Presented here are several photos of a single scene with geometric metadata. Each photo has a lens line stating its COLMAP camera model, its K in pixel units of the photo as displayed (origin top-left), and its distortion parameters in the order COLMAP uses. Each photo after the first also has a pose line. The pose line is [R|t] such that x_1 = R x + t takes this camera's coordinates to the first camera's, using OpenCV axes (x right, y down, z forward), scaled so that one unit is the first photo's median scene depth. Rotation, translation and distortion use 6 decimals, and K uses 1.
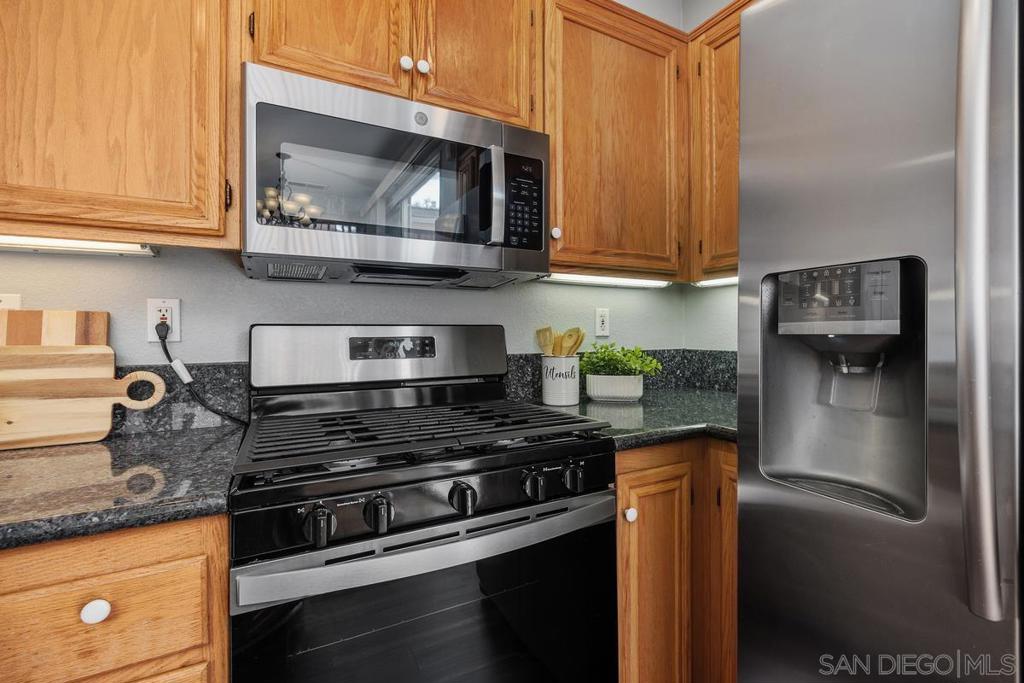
lens RADIAL K [[448.2, 0, 513.0], [0, 448.2, 331.6], [0, 0, 1]] dist [-0.003500, -0.000466]
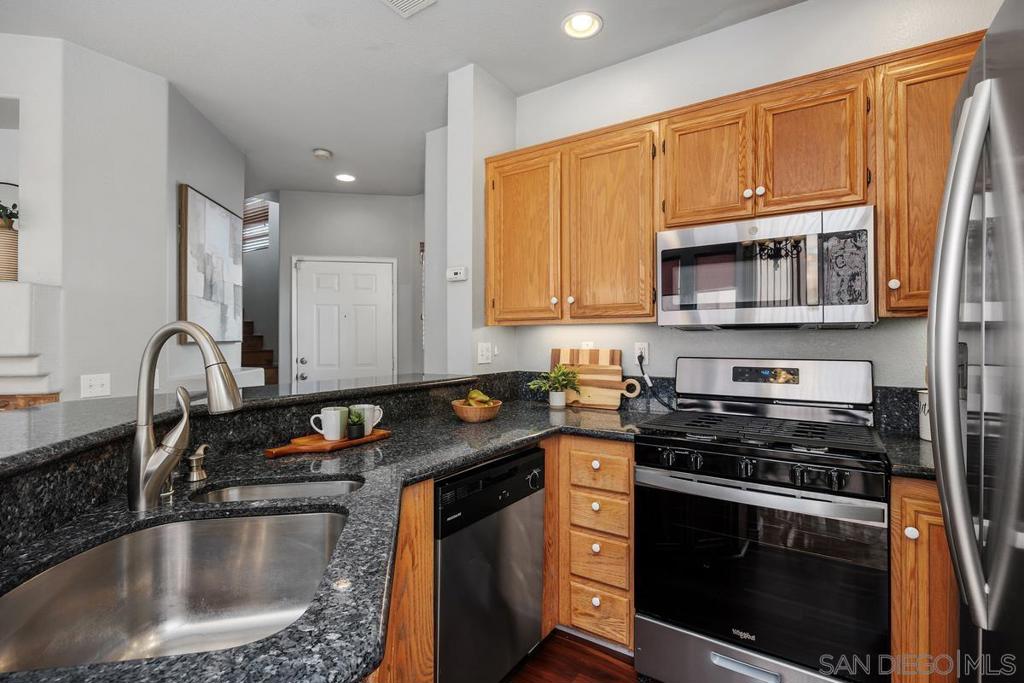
lens RADIAL K [[471.7, 0, 510.8], [0, 471.7, 337.4], [0, 0, 1]] dist [-0.004783, -0.000287]
pose [[0.453491, -0.000283, -0.891261, 0.859116], [0.004489, 0.999988, 0.001967, -0.110573], [0.891250, -0.004893, 0.453487, -0.484388]]
